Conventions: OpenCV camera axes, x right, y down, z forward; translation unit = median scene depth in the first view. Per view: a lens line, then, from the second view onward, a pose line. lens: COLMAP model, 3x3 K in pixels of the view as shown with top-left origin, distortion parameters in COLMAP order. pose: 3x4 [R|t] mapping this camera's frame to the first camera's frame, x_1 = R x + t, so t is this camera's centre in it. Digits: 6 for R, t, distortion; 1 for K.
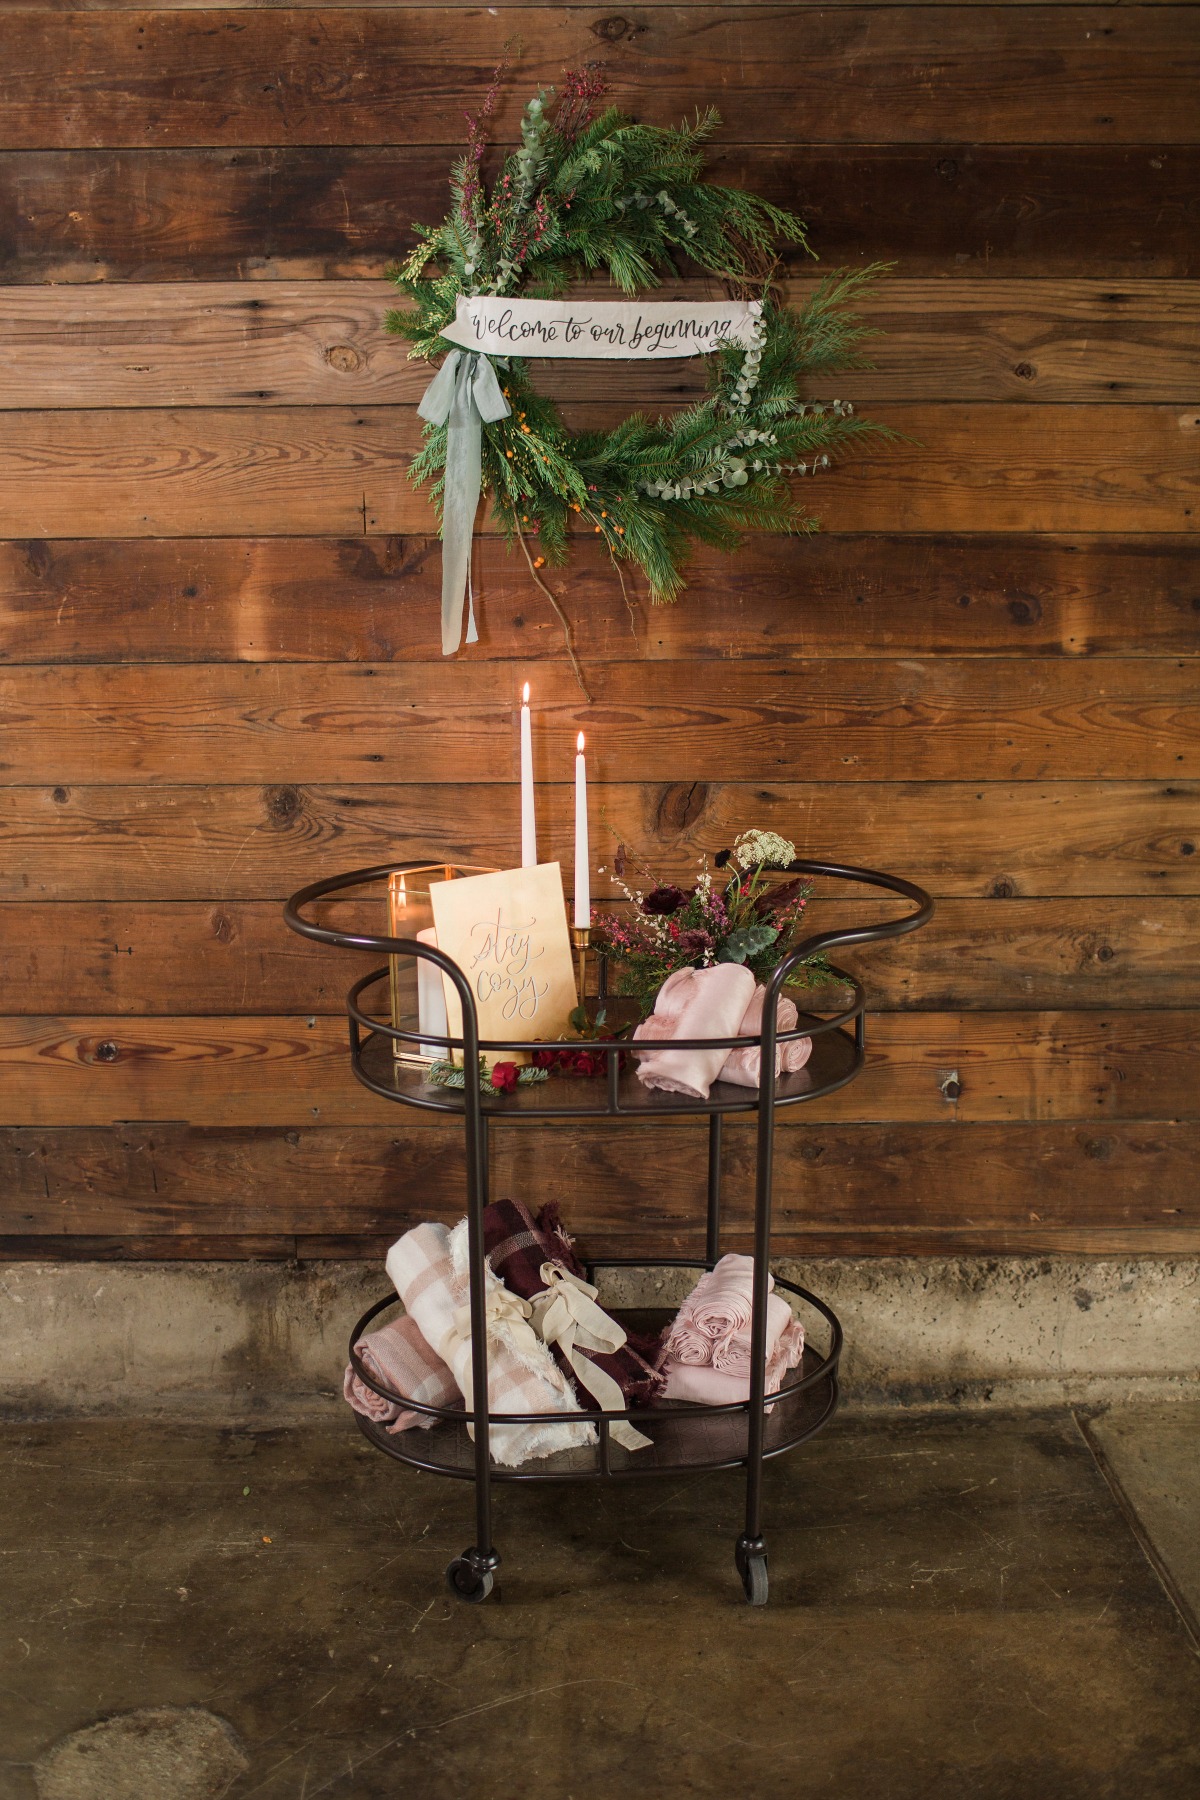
lens RADIAL K [[1751.3, 0, 591.9], [0, 1751.3, 908.2], [0, 0, 1]] dist [-0.091135, 0.109317]
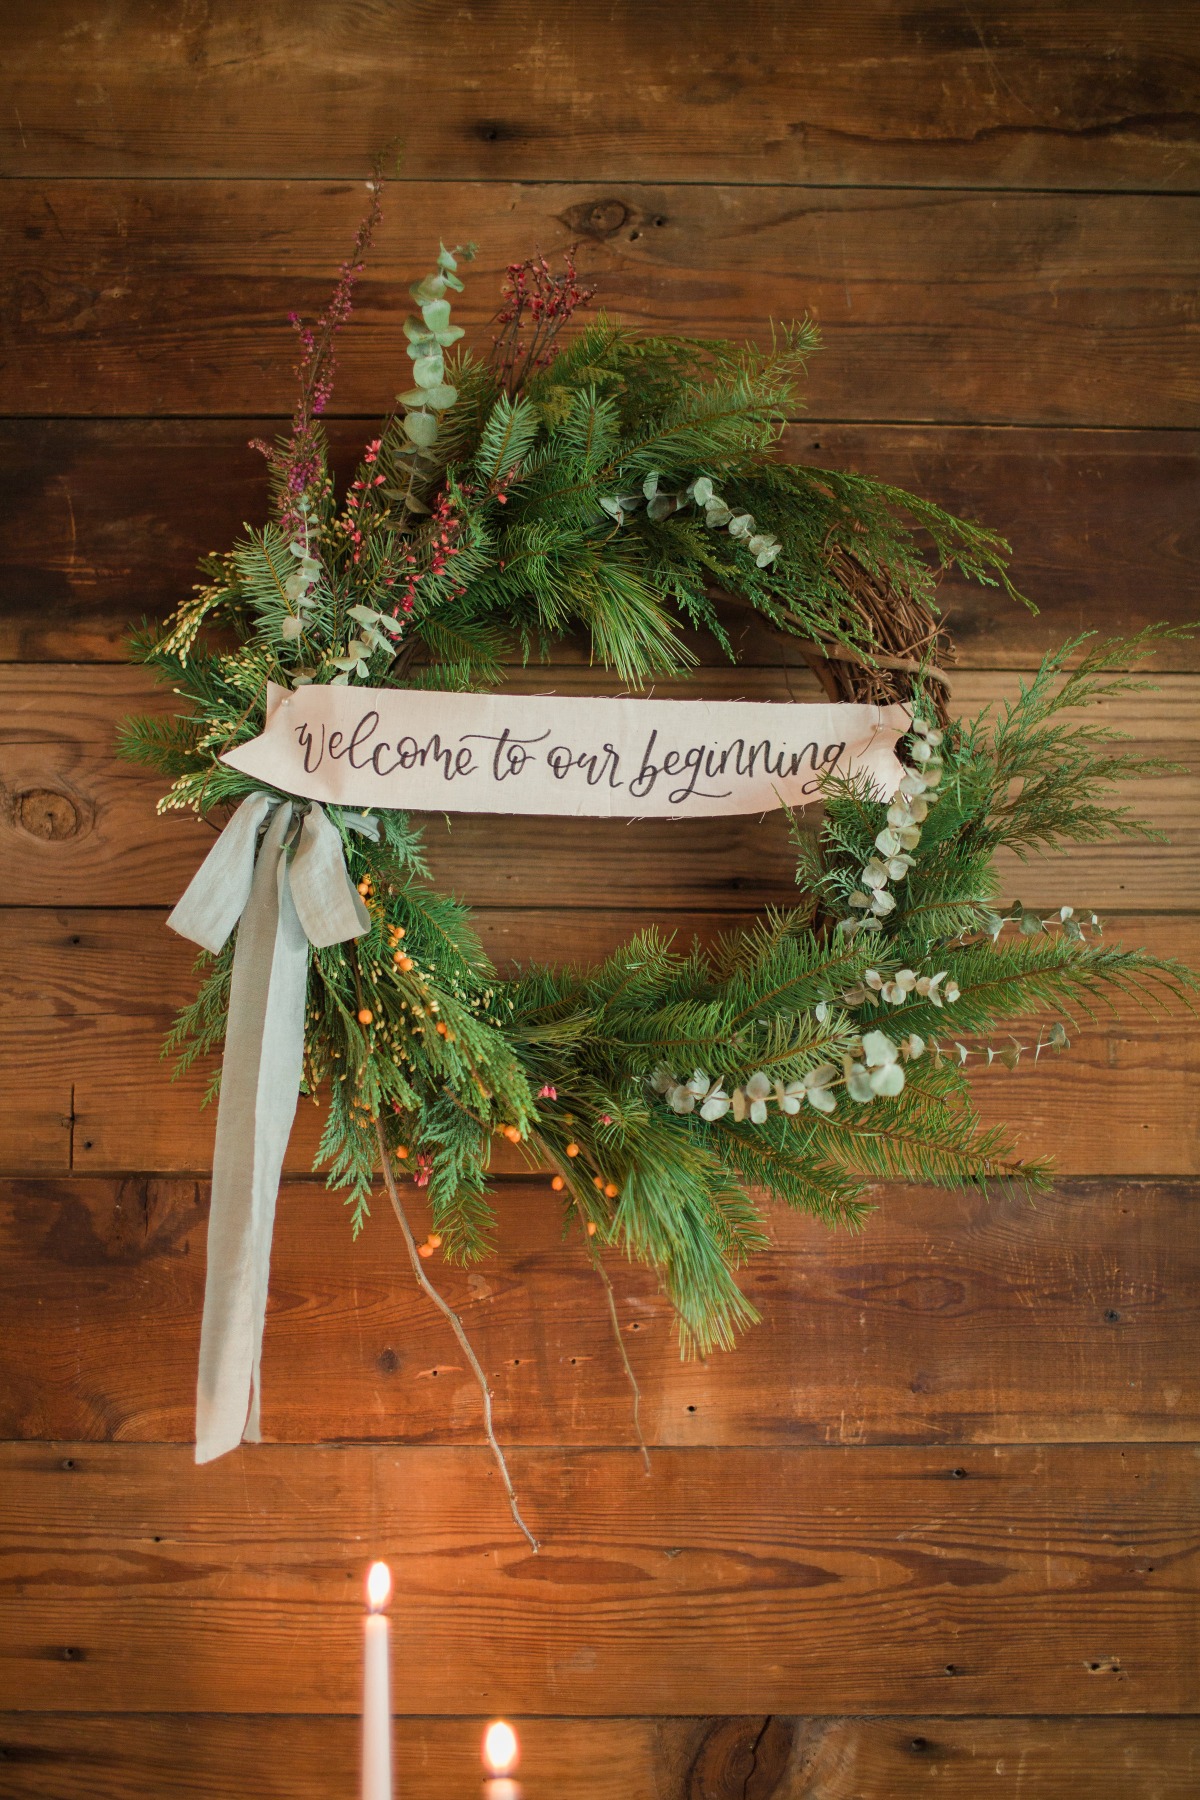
lens RADIAL K [[1751.3, 0, 591.9], [0, 1751.3, 908.2], [0, 0, 1]] dist [-0.091135, 0.109317]
pose [[0.999863, 0.012325, 0.011022, 0.006043], [-0.008710, 0.959238, -0.282466, -0.154086], [-0.014054, 0.282332, 0.959214, 0.535177]]
